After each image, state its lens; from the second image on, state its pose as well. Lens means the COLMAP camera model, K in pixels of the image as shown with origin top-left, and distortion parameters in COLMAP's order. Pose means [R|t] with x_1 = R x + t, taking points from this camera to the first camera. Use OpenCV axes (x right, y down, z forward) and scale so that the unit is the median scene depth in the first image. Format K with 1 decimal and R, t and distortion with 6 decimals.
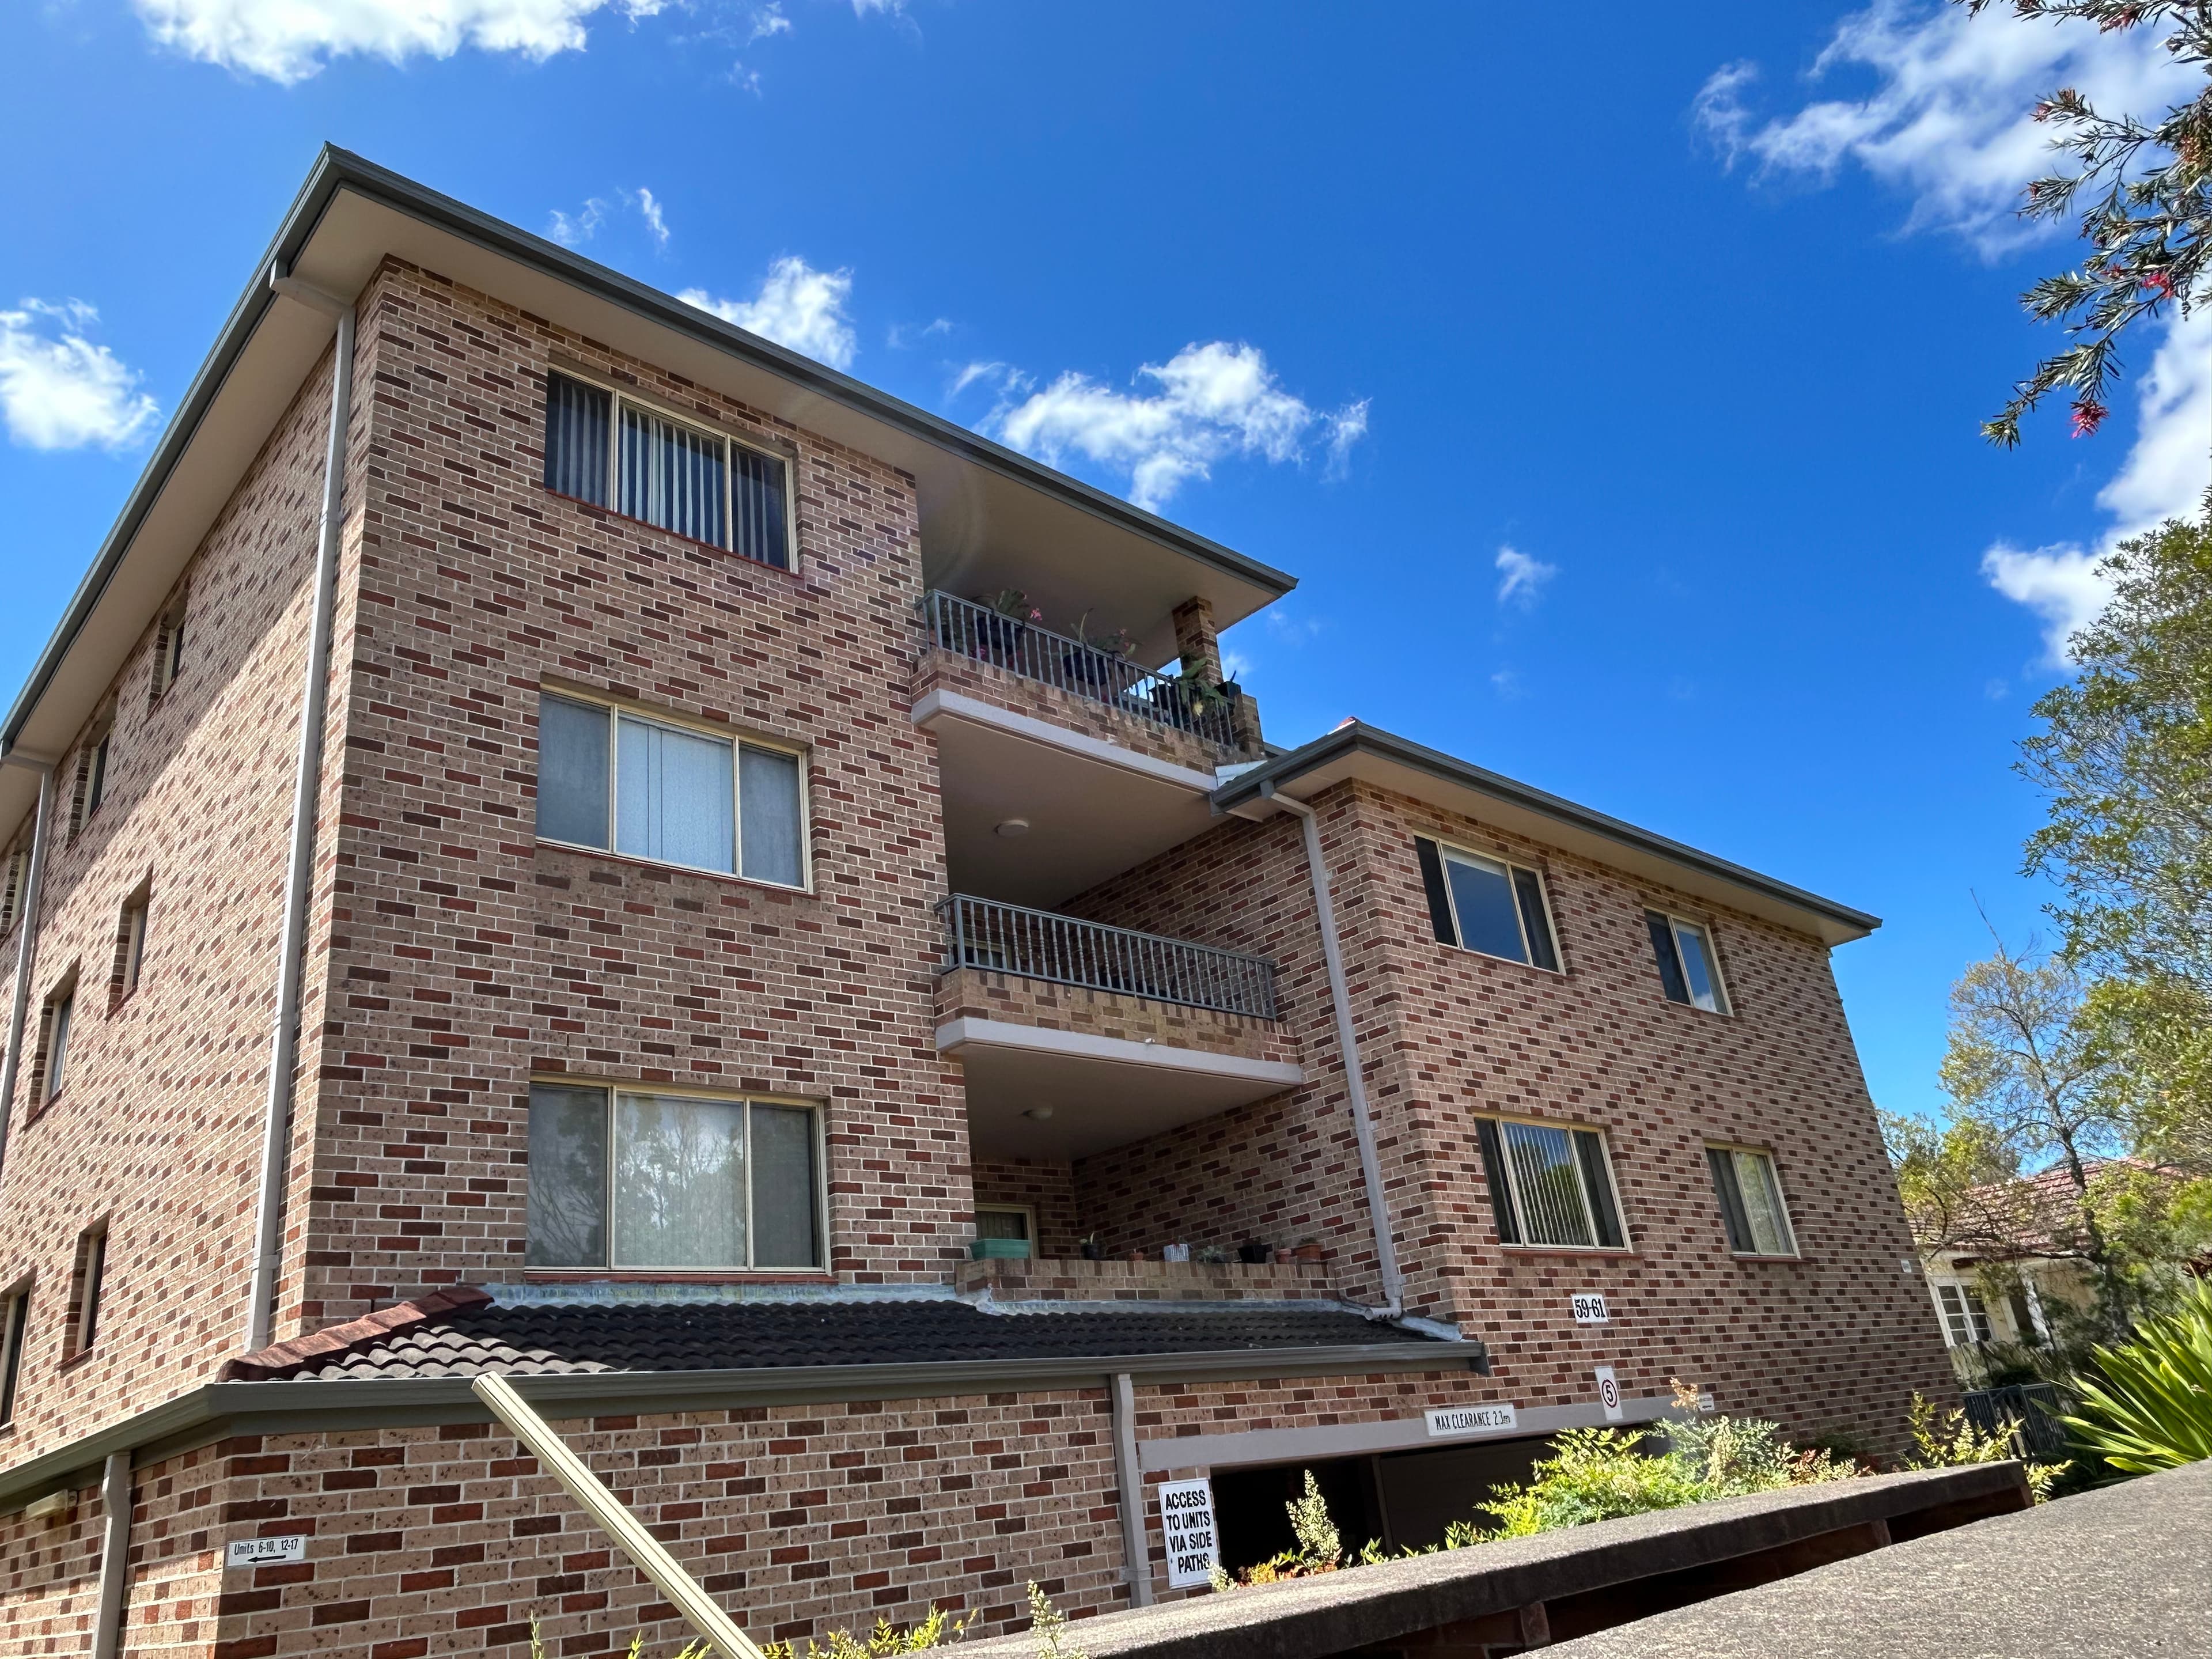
lens RADIAL K [[1560.3, 0, 1103.6], [0, 1560.3, 838.4], [0, 0, 1]] dist [0.022300, -0.033809]
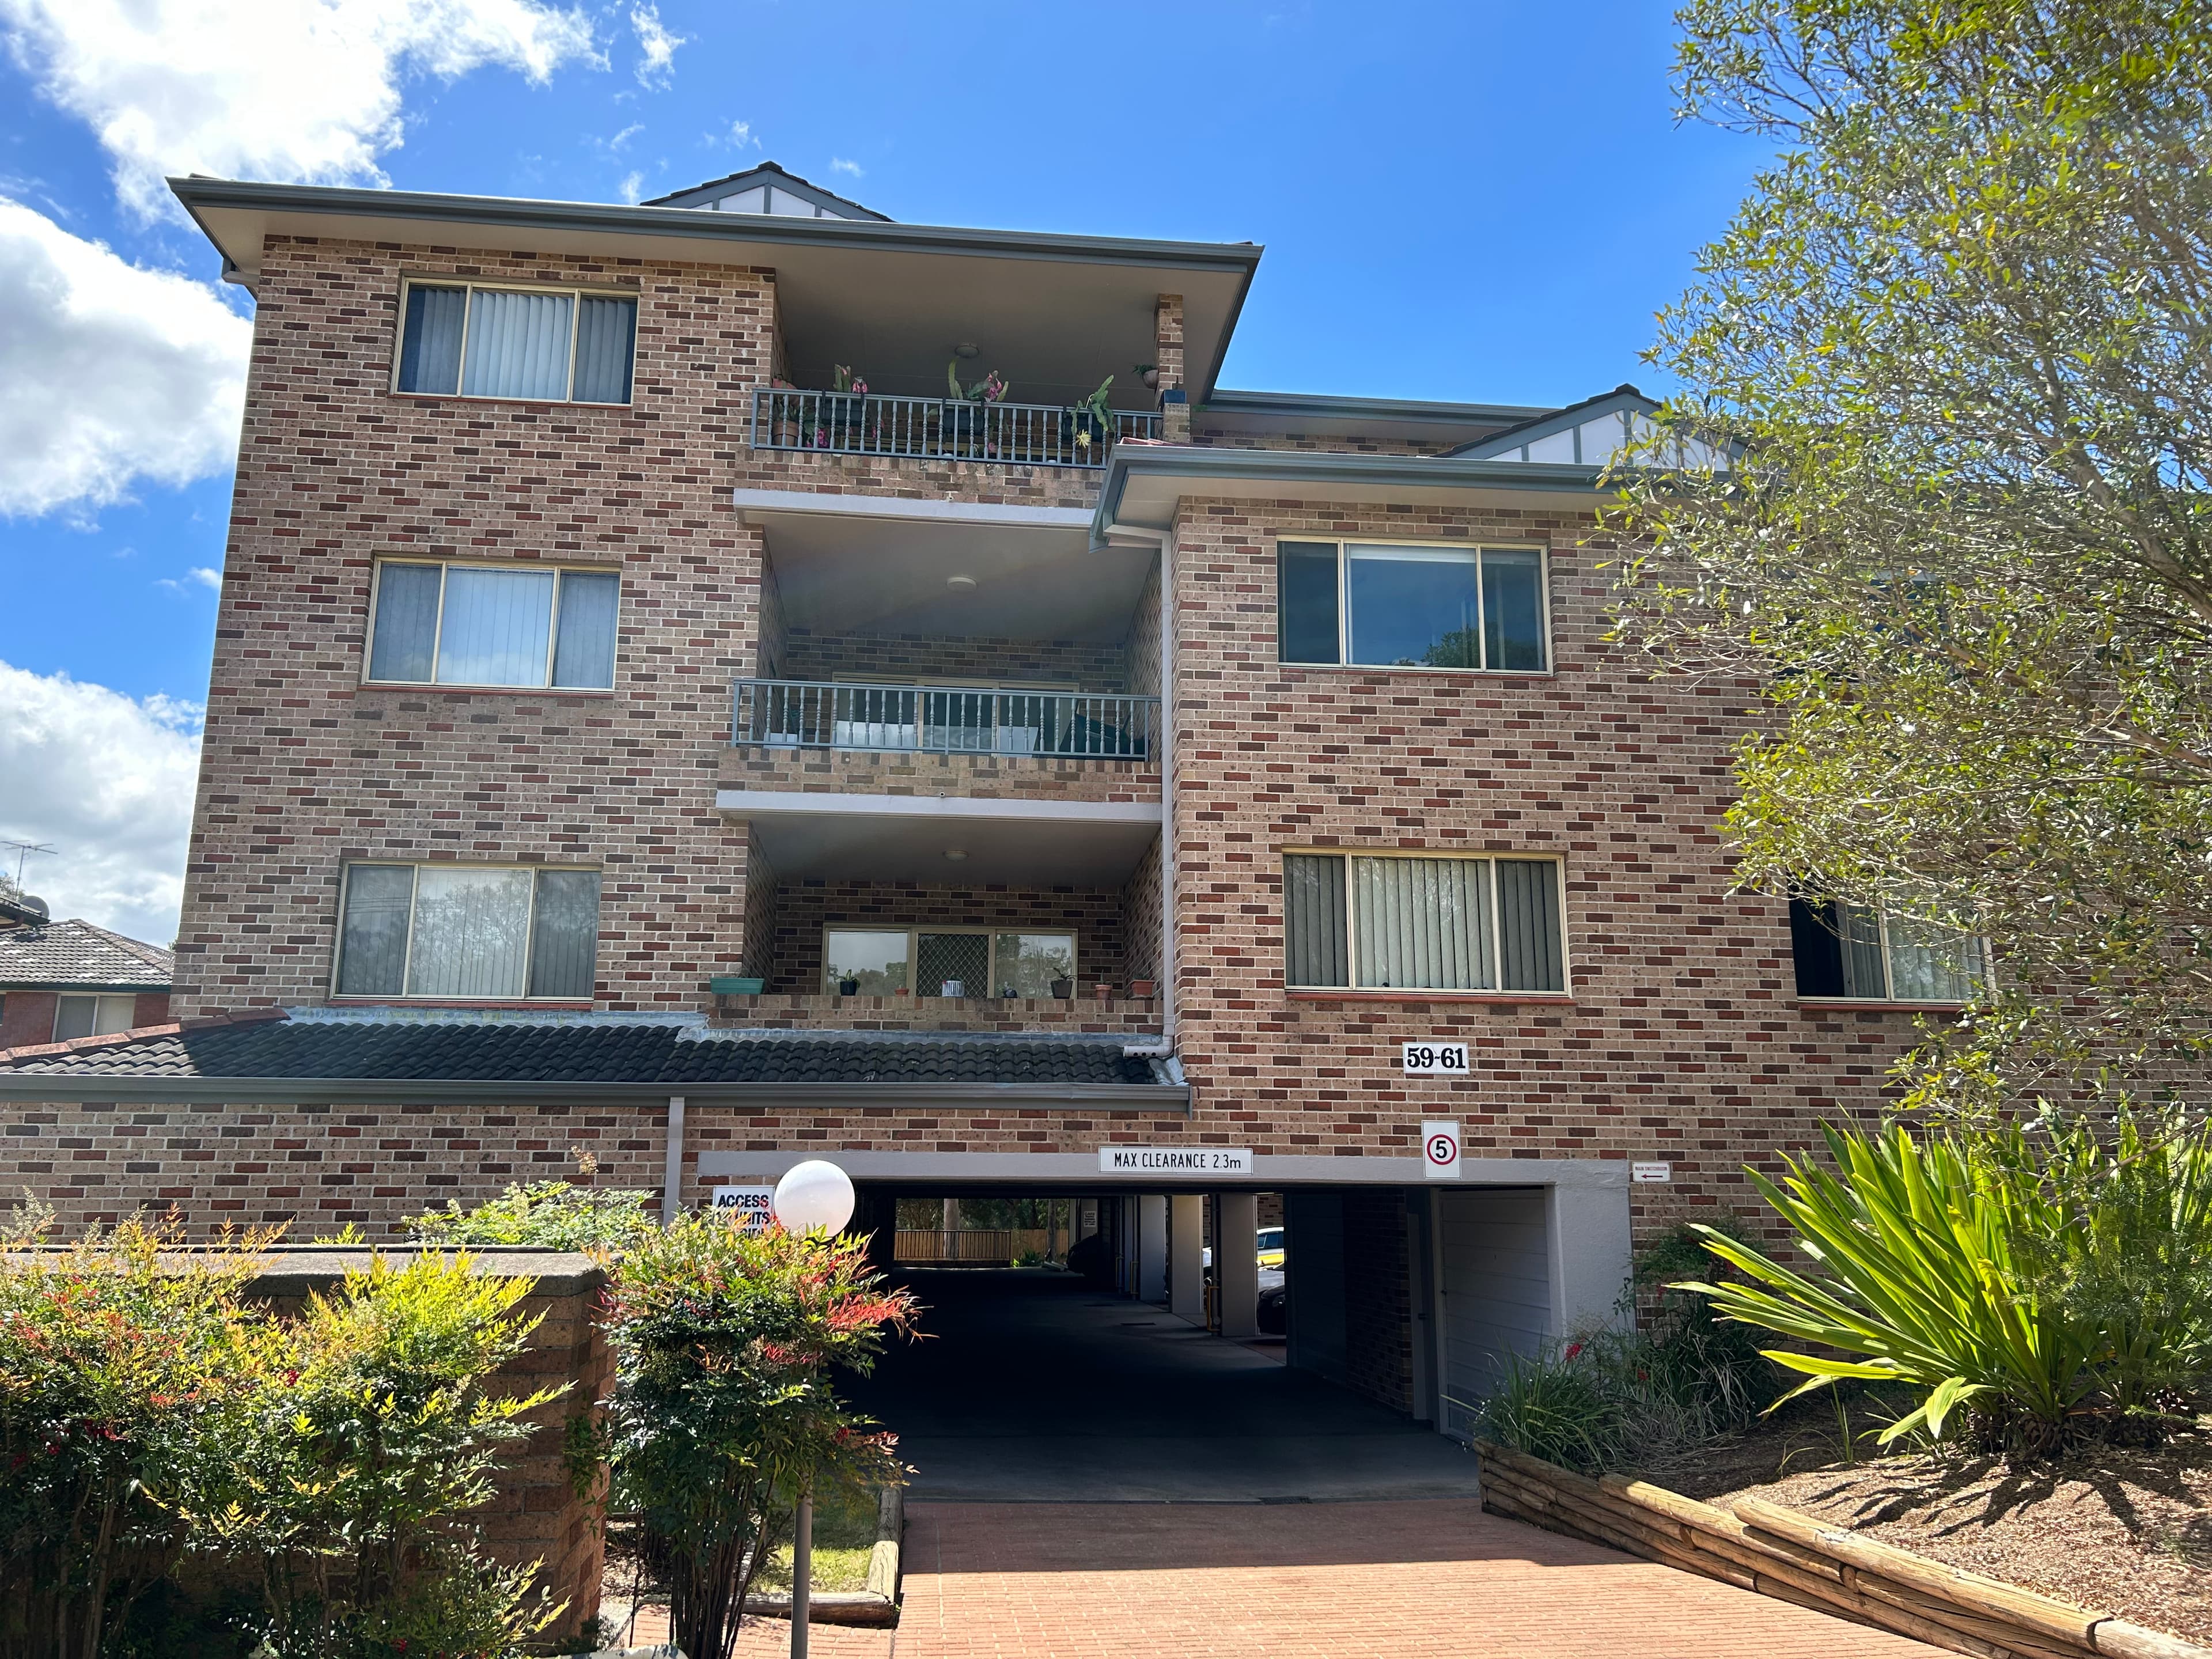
lens RADIAL K [[1669.4, 0, 1121.6], [0, 1669.4, 825.0], [0, 0, 1]] dist [0.118339, -0.241545]
pose [[0.797771, -0.020725, -0.602604, 0.900874], [0.146106, 0.976269, 0.159849, -0.015790], [0.584990, -0.215567, 0.781868, 0.195062]]
